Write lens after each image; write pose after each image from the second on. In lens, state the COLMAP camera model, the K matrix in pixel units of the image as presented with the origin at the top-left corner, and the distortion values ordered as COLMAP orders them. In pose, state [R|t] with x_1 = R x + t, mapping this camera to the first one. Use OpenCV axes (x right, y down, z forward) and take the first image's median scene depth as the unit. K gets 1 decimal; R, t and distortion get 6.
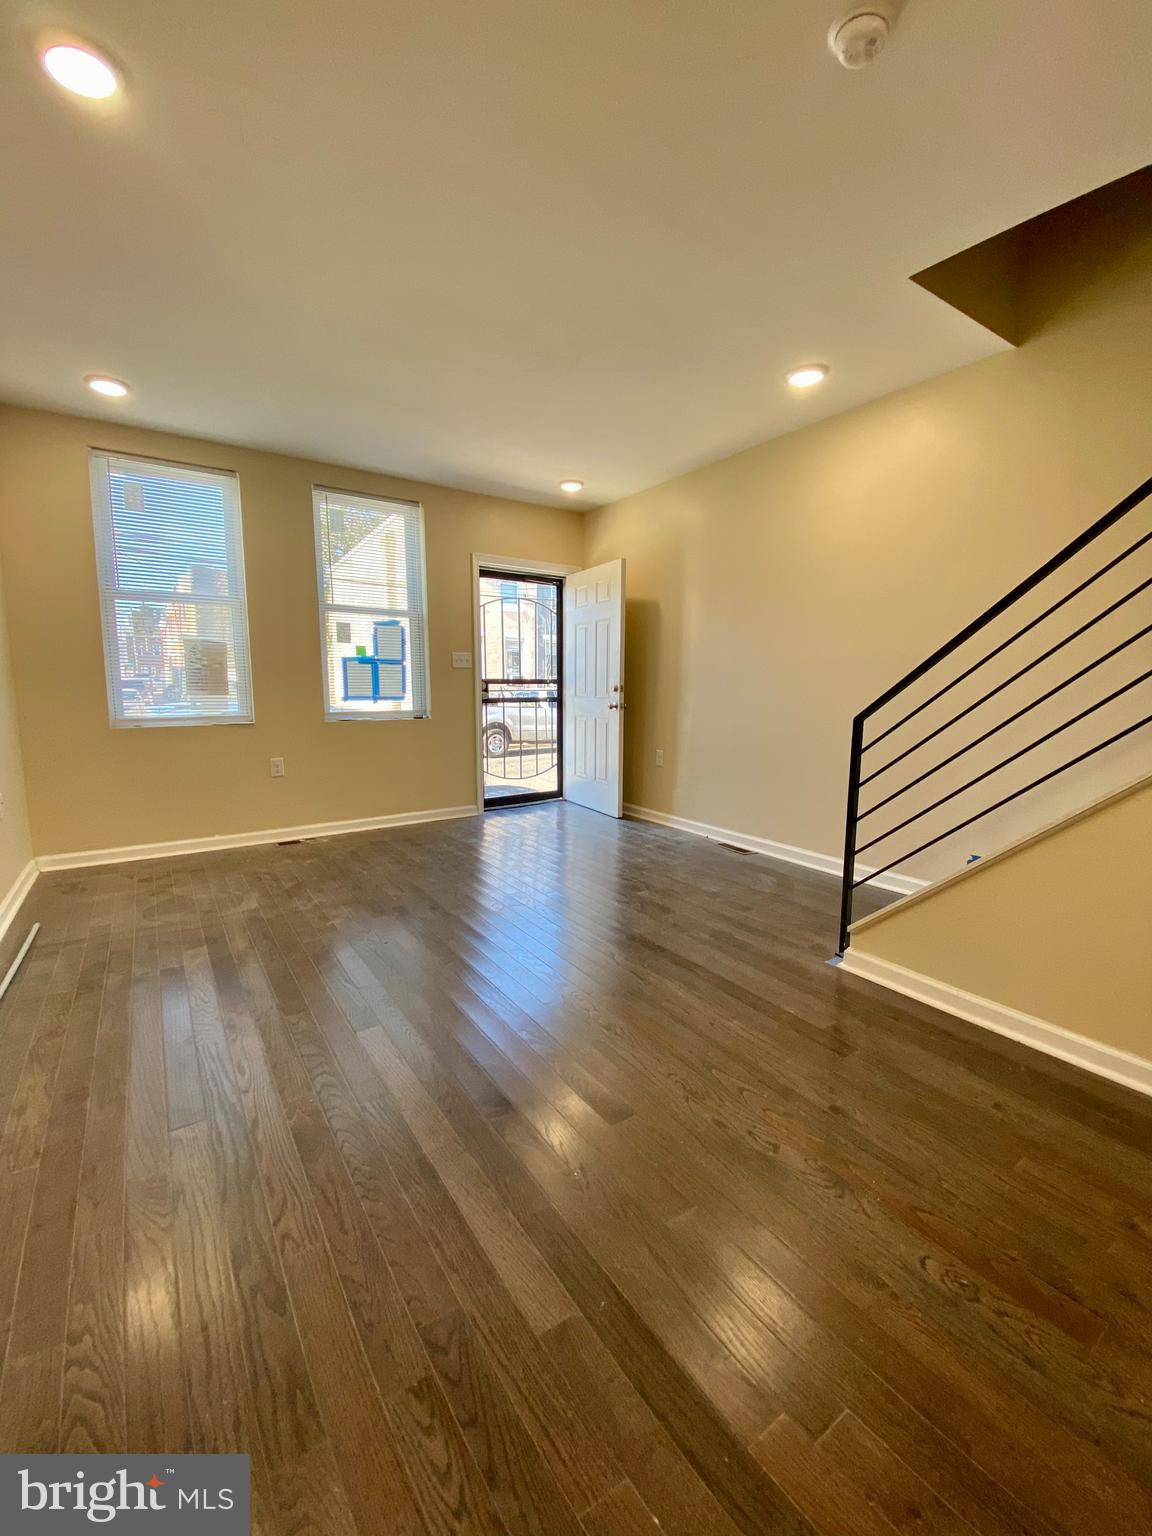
lens RADIAL K [[626.8, 0, 583.8], [0, 626.8, 772.9], [0, 0, 1]] dist [0.003153, -0.013392]
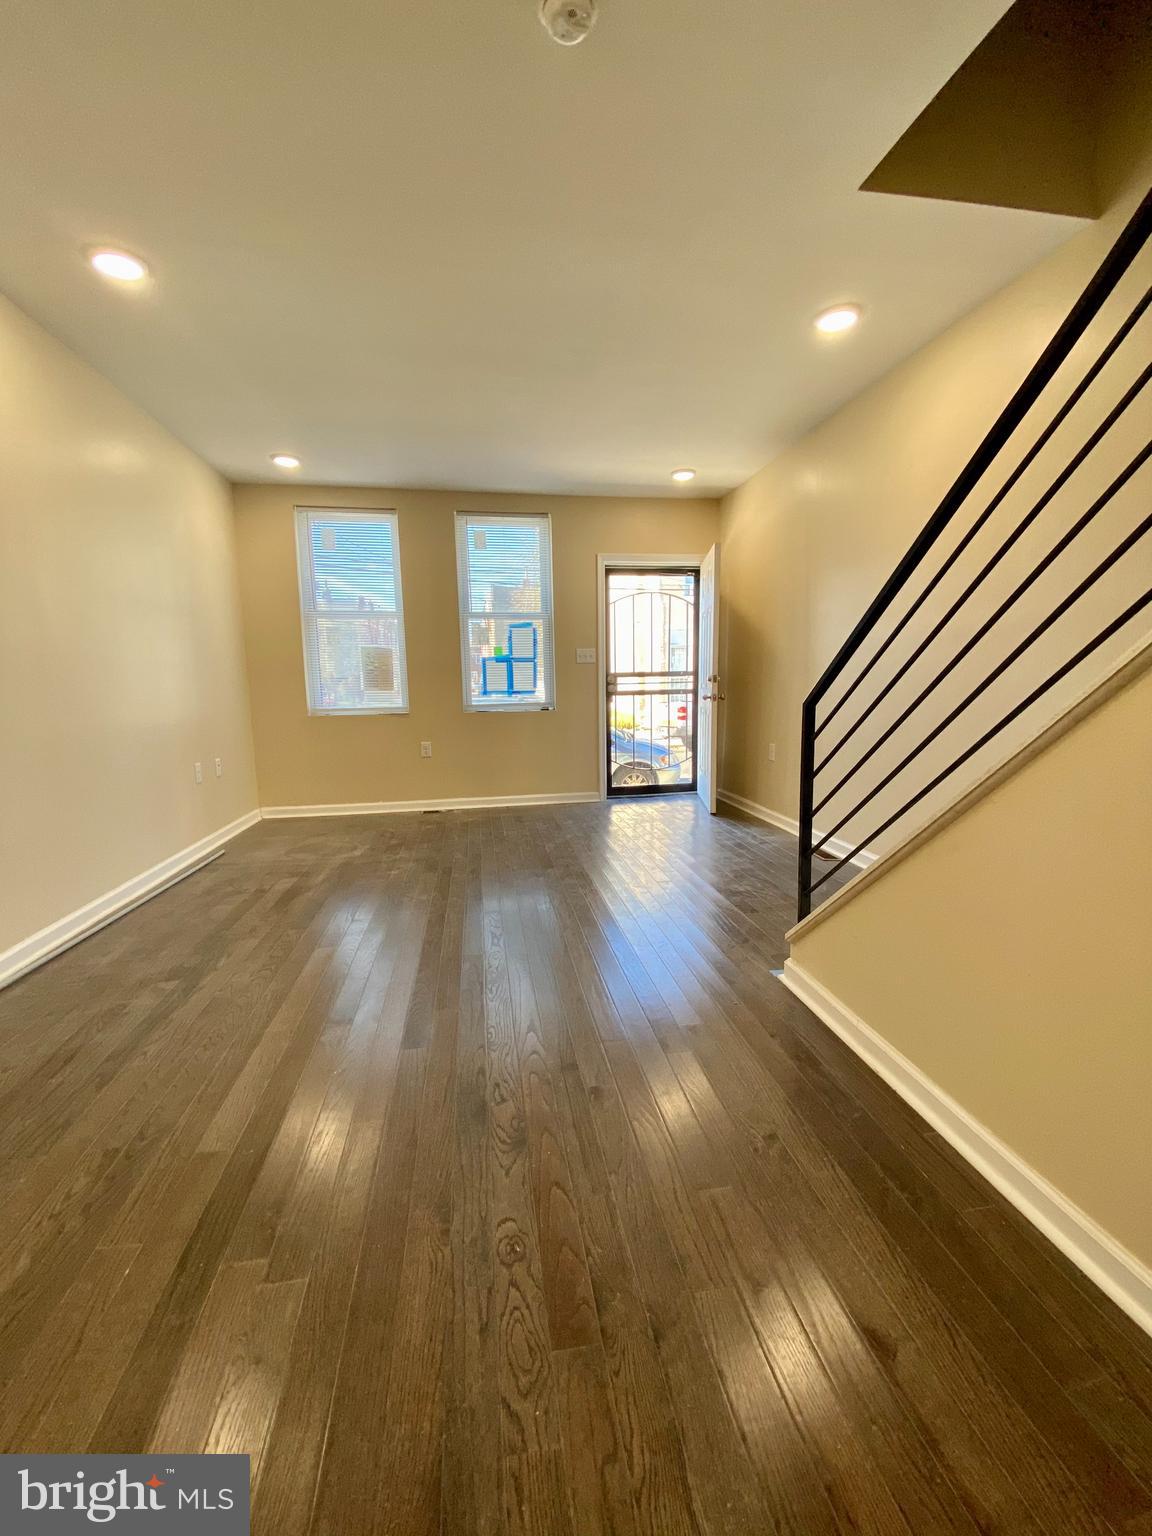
lens RADIAL K [[626.8, 0, 588.2], [0, 626.8, 781.6], [0, 0, 1]] dist [0.003153, -0.013392]
pose [[0.902250, 0.048495, -0.428477, 0.299660], [-0.040842, 0.998800, 0.027042, 0.006429], [0.429274, -0.006898, 0.903148, 0.035243]]
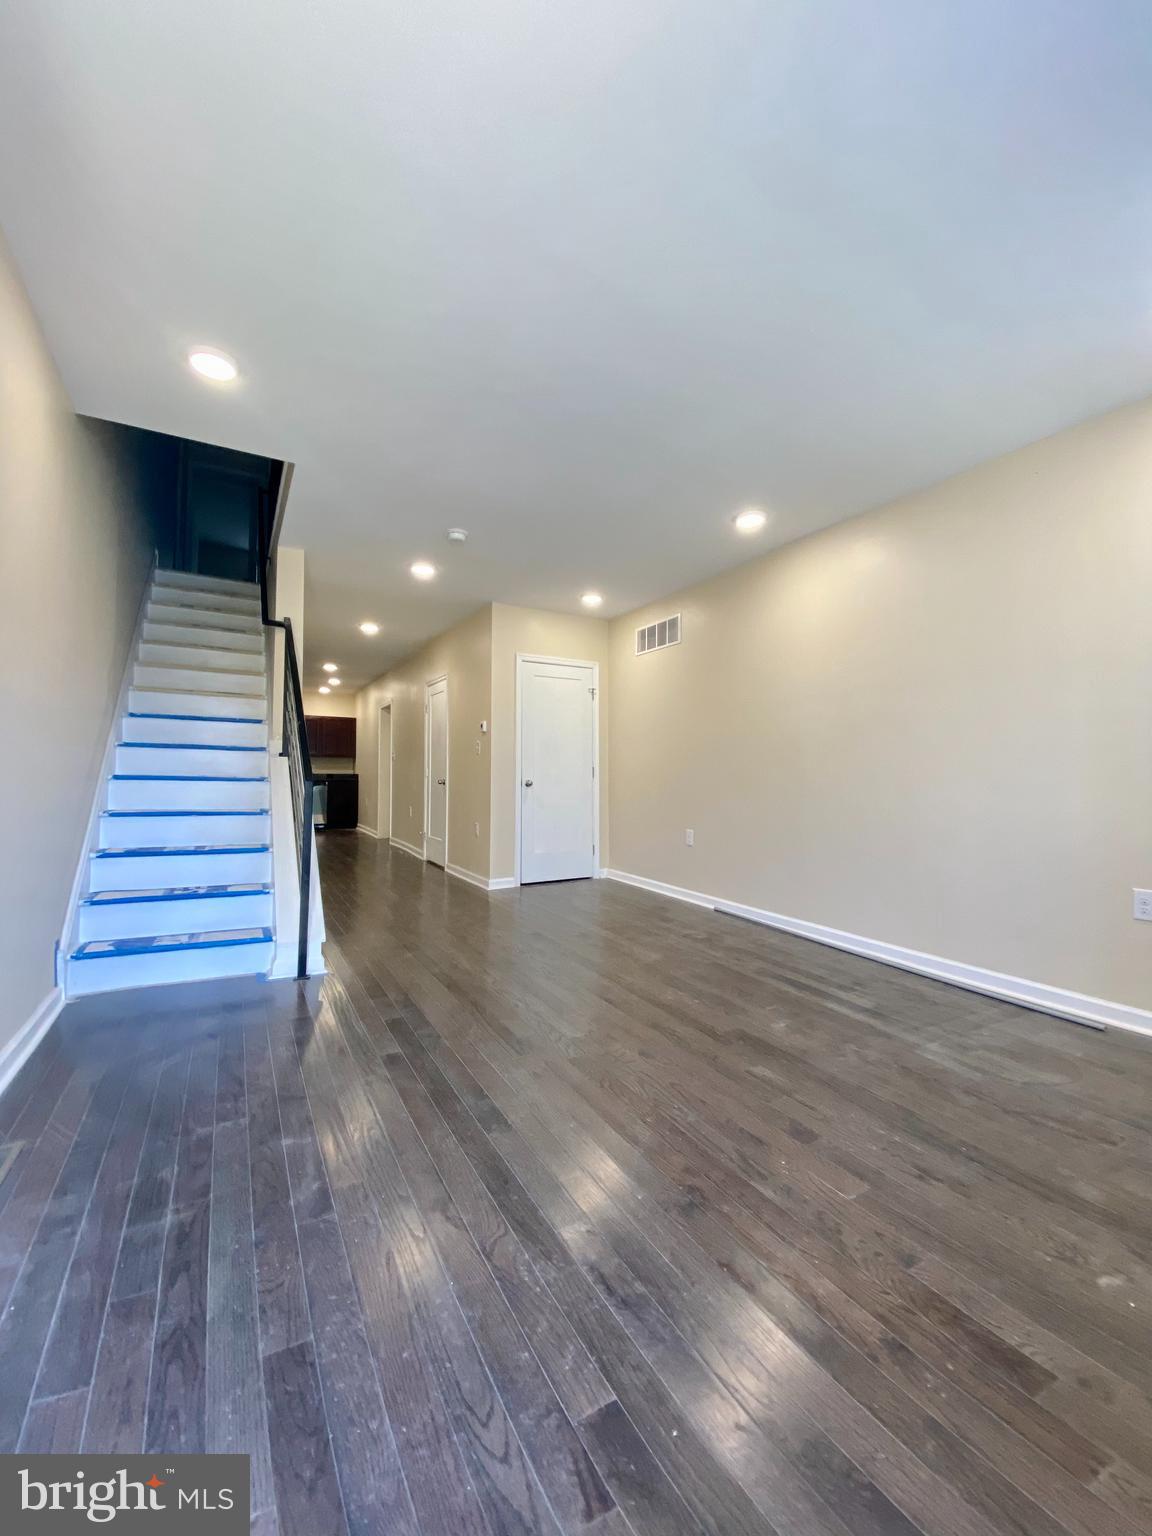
lens RADIAL K [[626.8, 0, 582.3], [0, 626.8, 762.5], [0, 0, 1]] dist [0.003153, -0.013392]
pose [[-0.994482, -0.016724, 0.103567, -0.132171], [-0.004133, 0.992691, 0.120613, -0.150715], [-0.104827, 0.119520, -0.987282, 1.188731]]
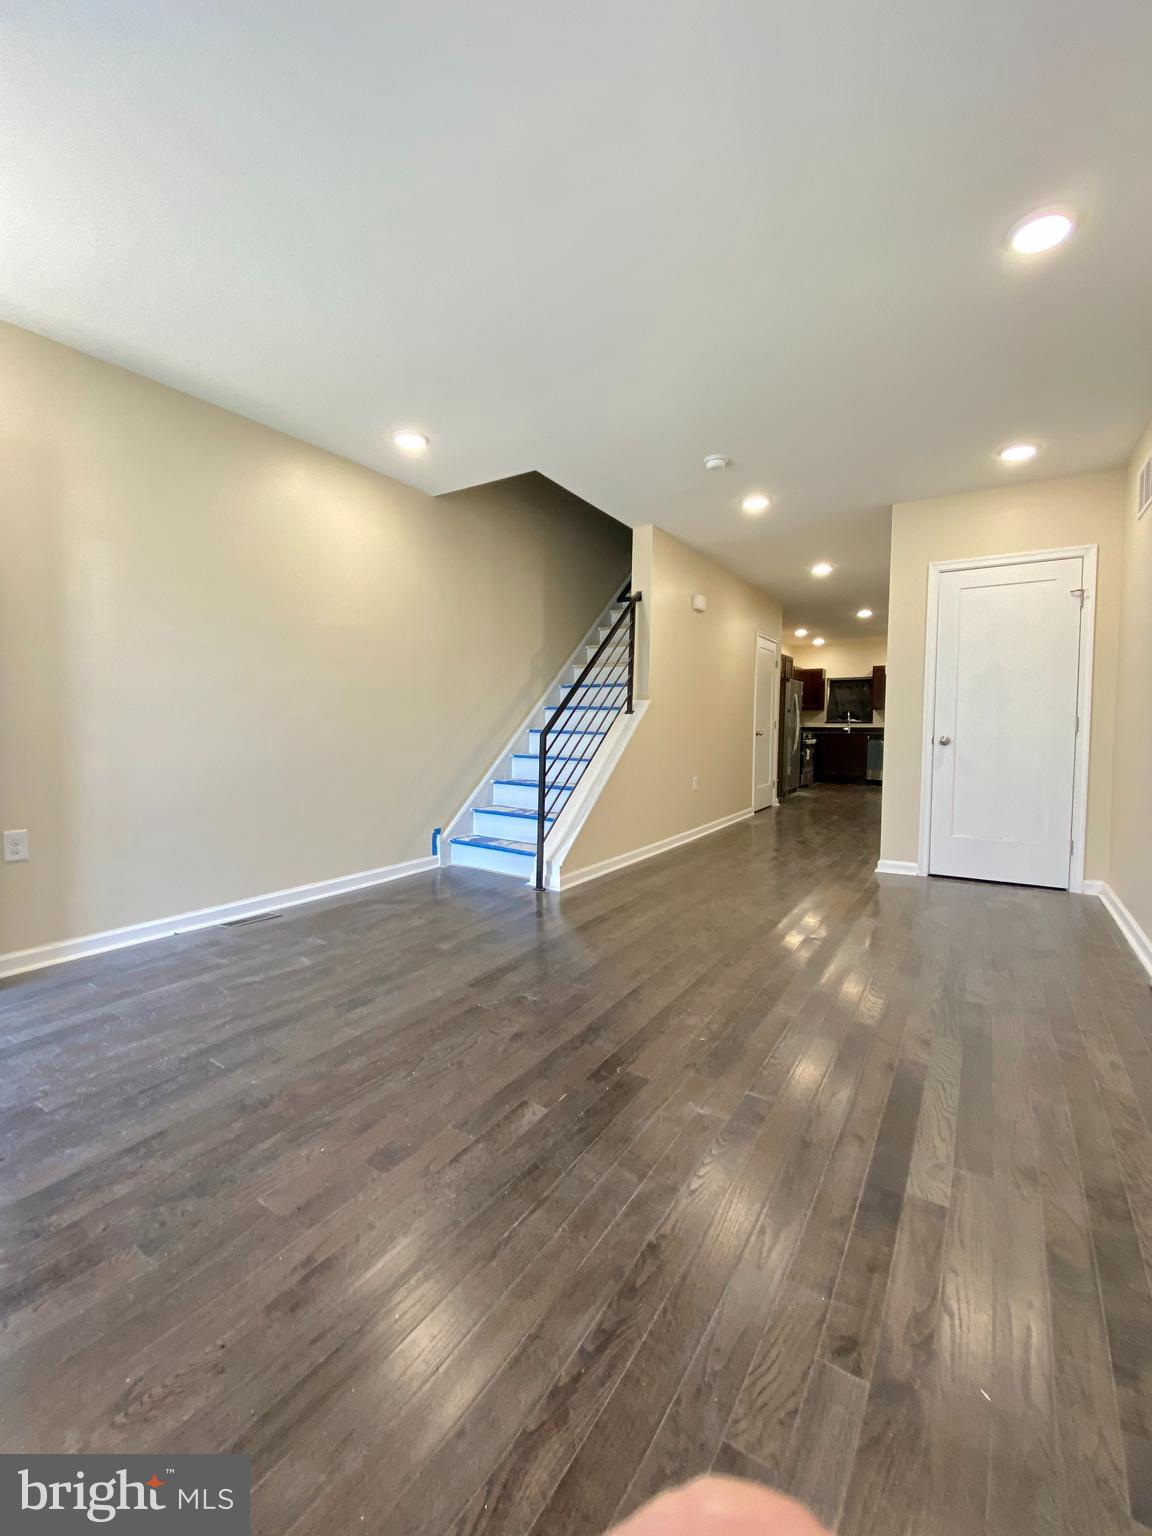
lens RADIAL K [[626.8, 0, 574.3], [0, 626.8, 769.2], [0, 0, 1]] dist [0.003153, -0.013392]
pose [[-0.367647, -0.081683, 0.926371, -0.558193], [0.119056, 0.983804, 0.133997, -0.107677], [-0.922313, 0.159554, -0.351968, 0.807684]]
